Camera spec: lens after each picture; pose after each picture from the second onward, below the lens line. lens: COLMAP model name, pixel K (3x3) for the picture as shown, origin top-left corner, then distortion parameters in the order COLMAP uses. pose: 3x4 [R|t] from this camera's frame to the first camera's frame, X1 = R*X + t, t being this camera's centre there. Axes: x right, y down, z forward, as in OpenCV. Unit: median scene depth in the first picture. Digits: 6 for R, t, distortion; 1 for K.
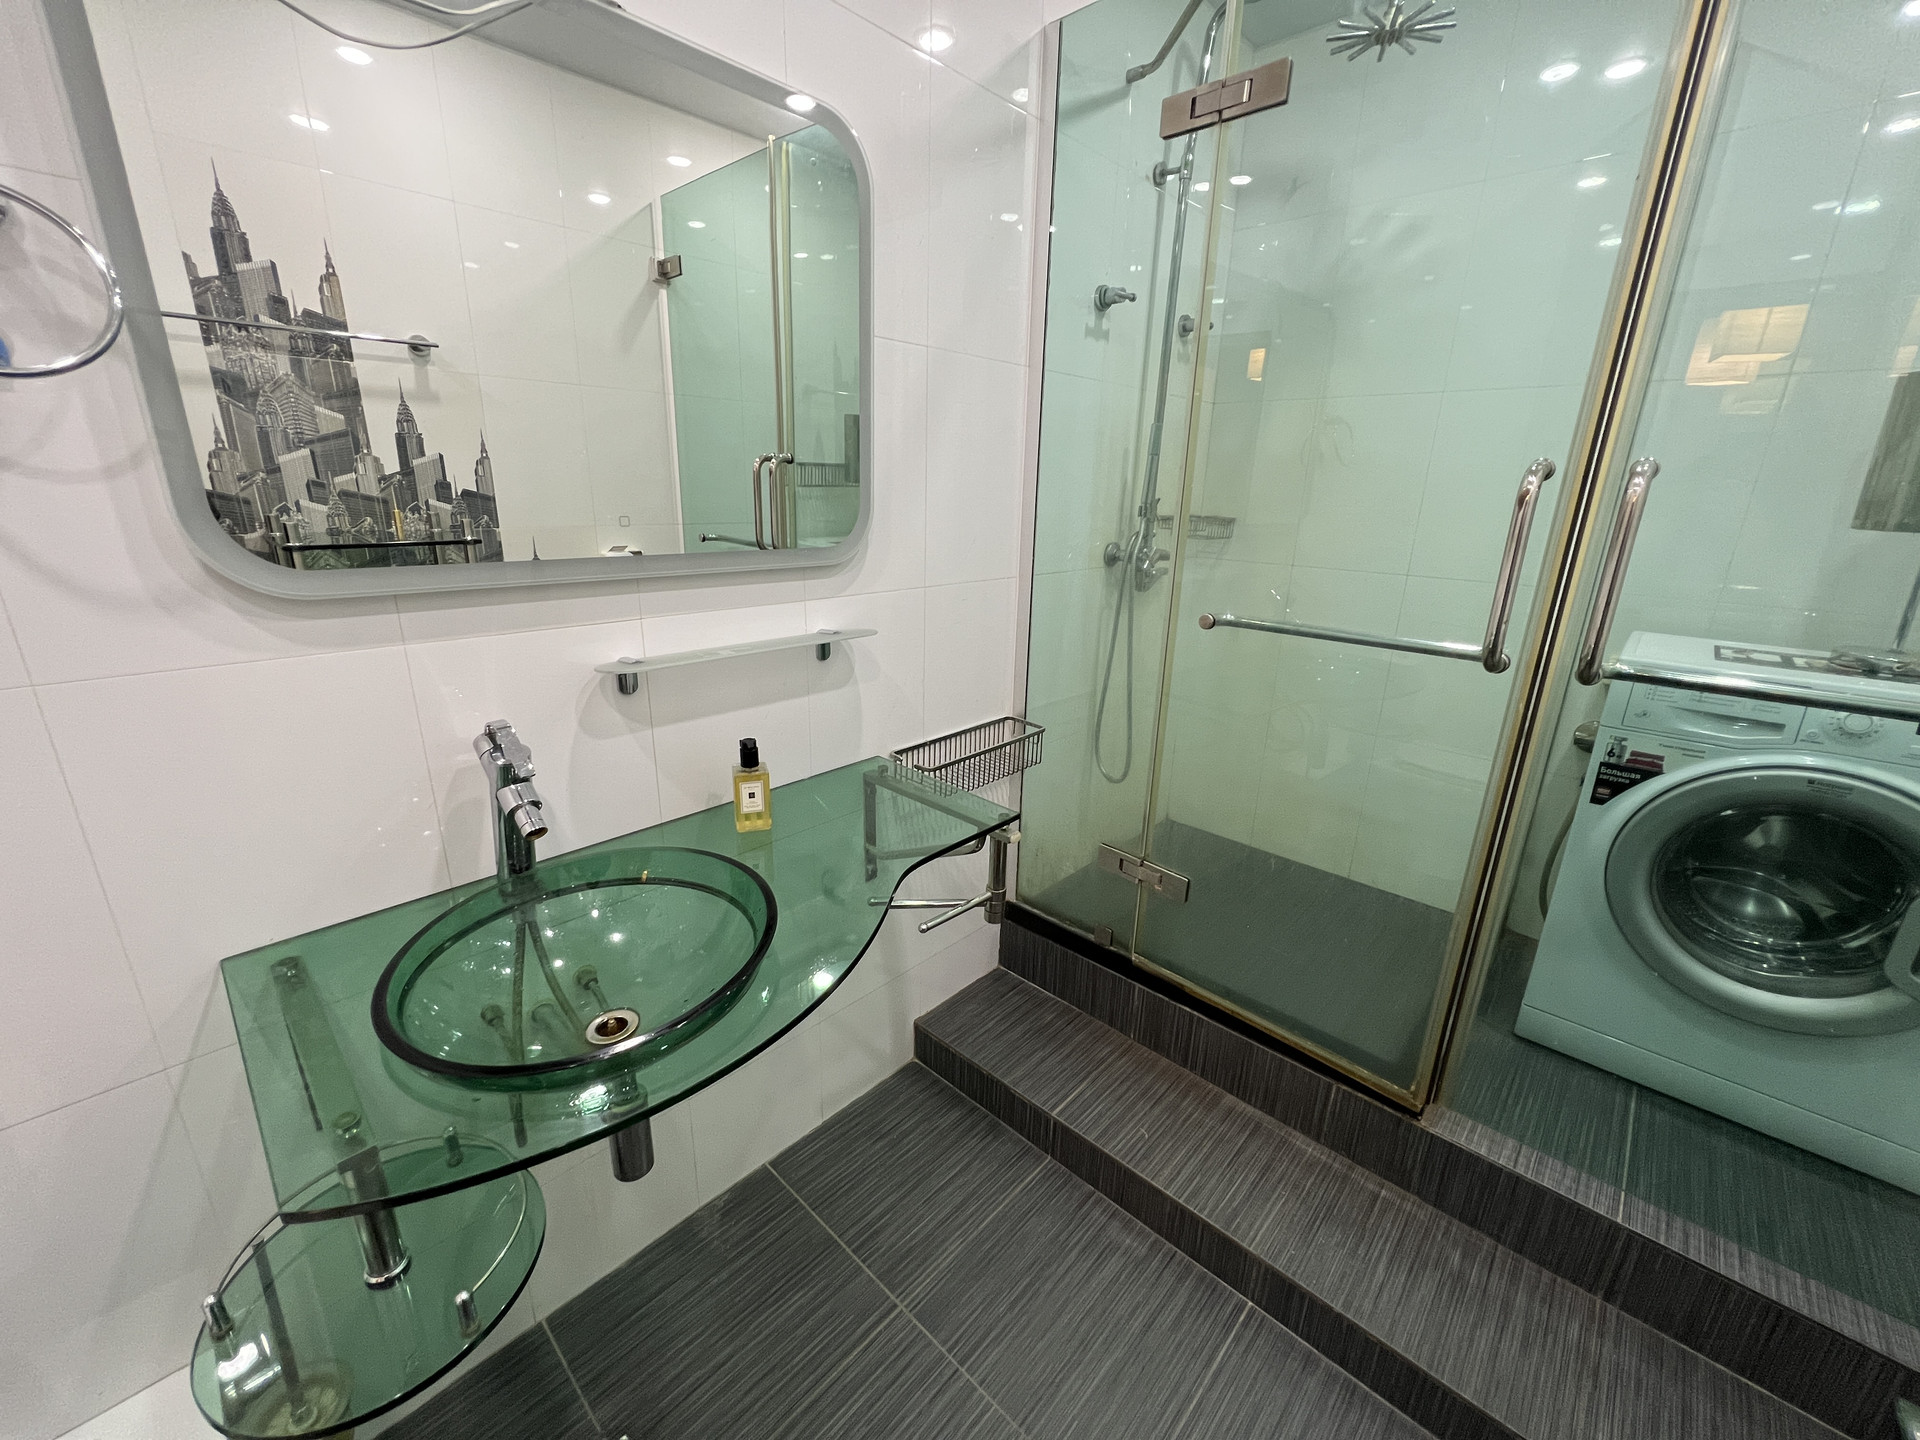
lens RADIAL K [[766.4, 0, 959.7], [0, 766.4, 720.2], [0, 0, 1]] dist [0.001811, -0.000727]
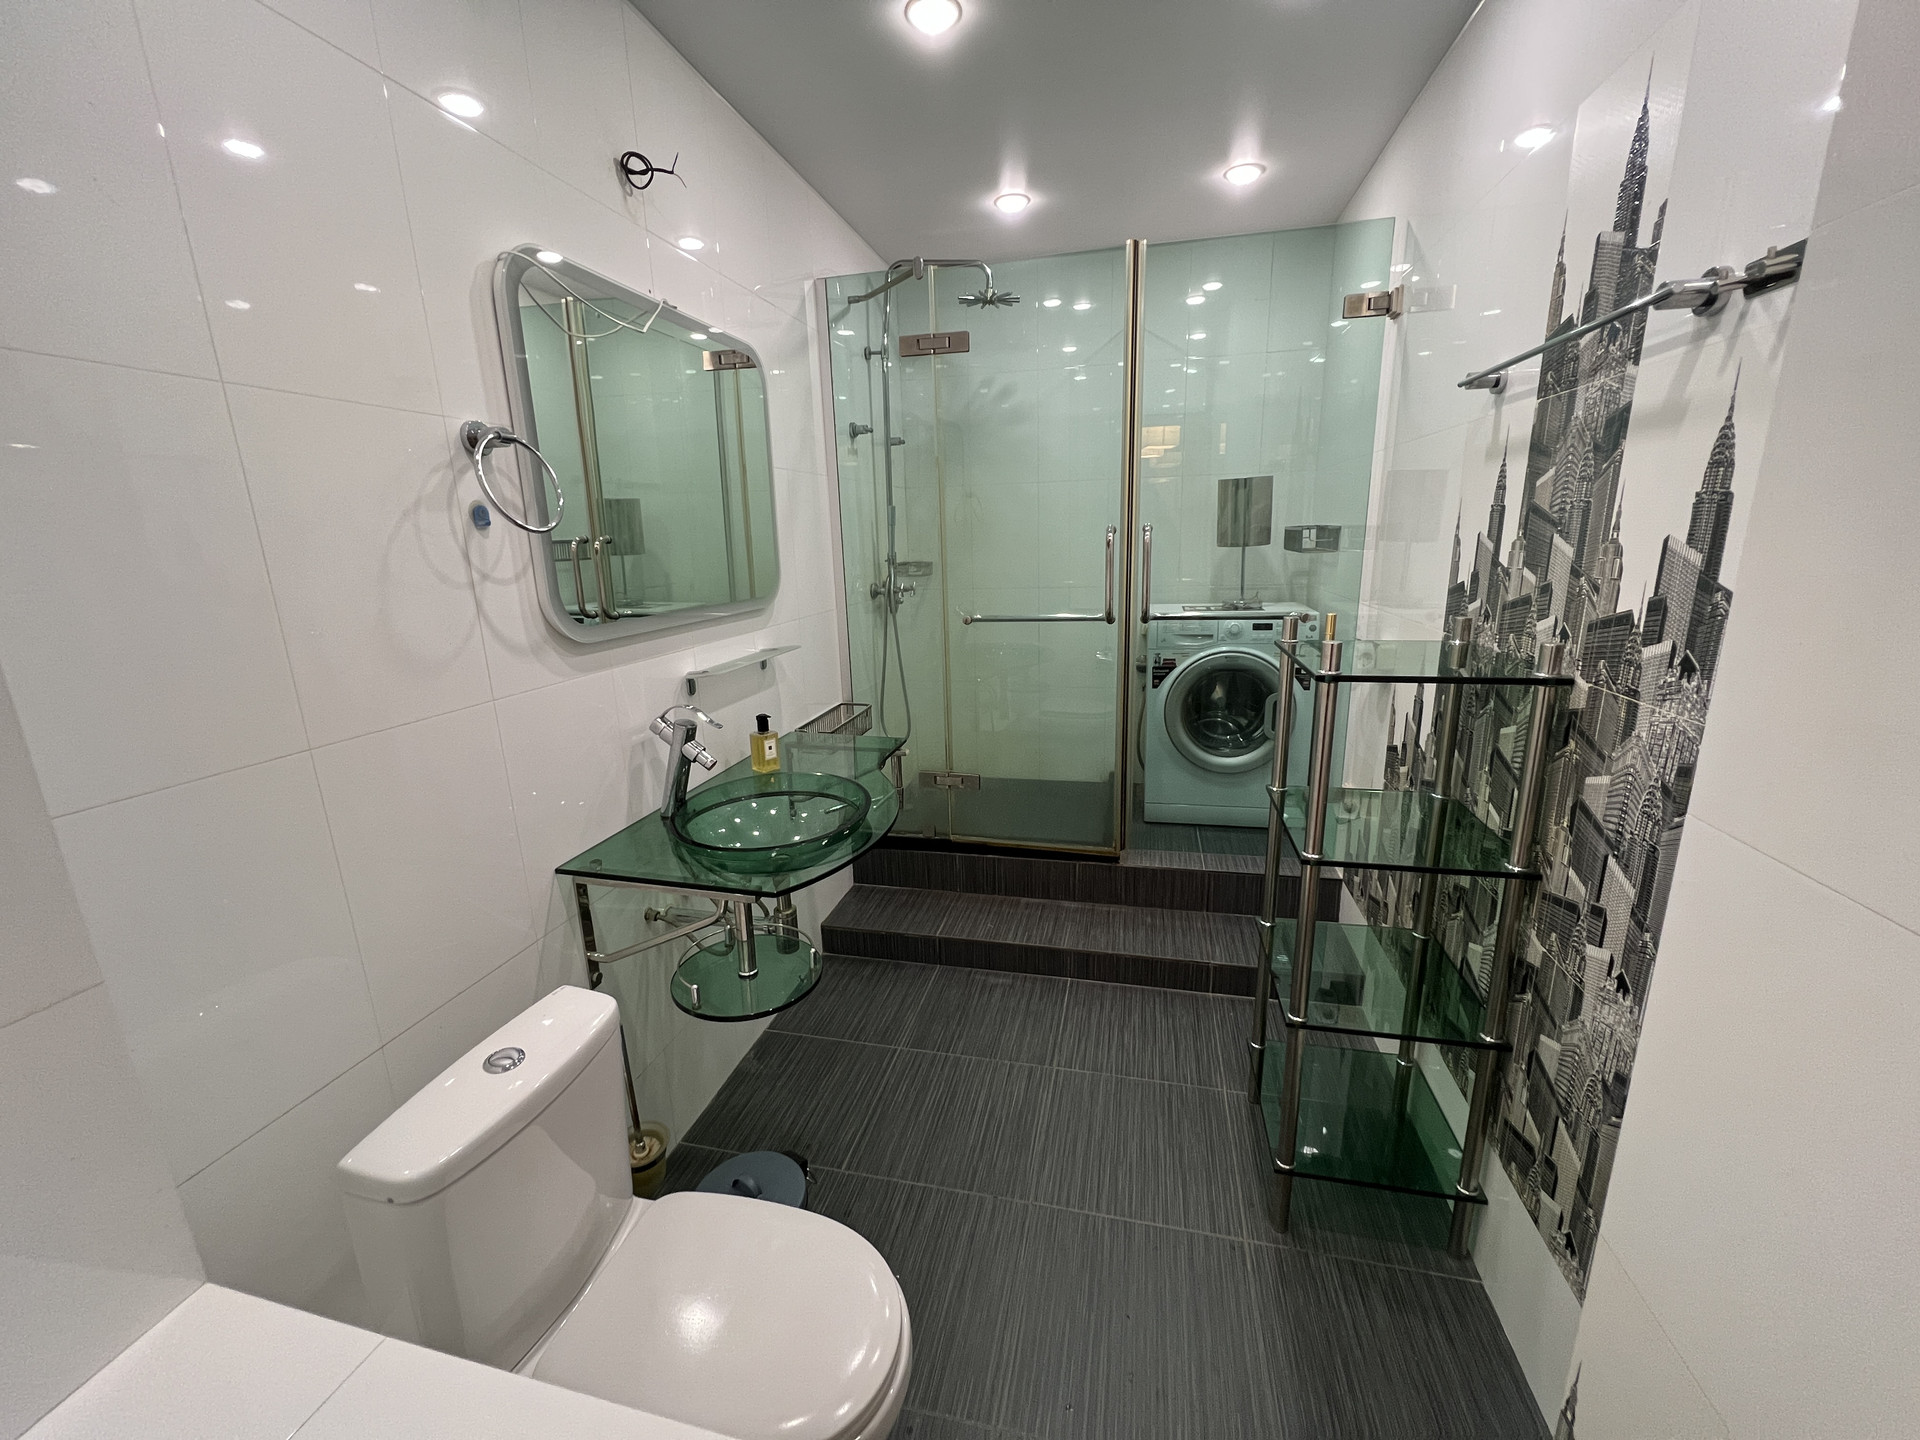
lens RADIAL K [[766.4, 0, 958.6], [0, 766.4, 717.3], [0, 0, 1]] dist [0.001811, -0.000727]
pose [[0.867770, -0.163305, 0.469368, -0.586576], [0.193642, 0.980930, -0.016715, 0.120638], [-0.457687, 0.105394, 0.882845, -0.542569]]
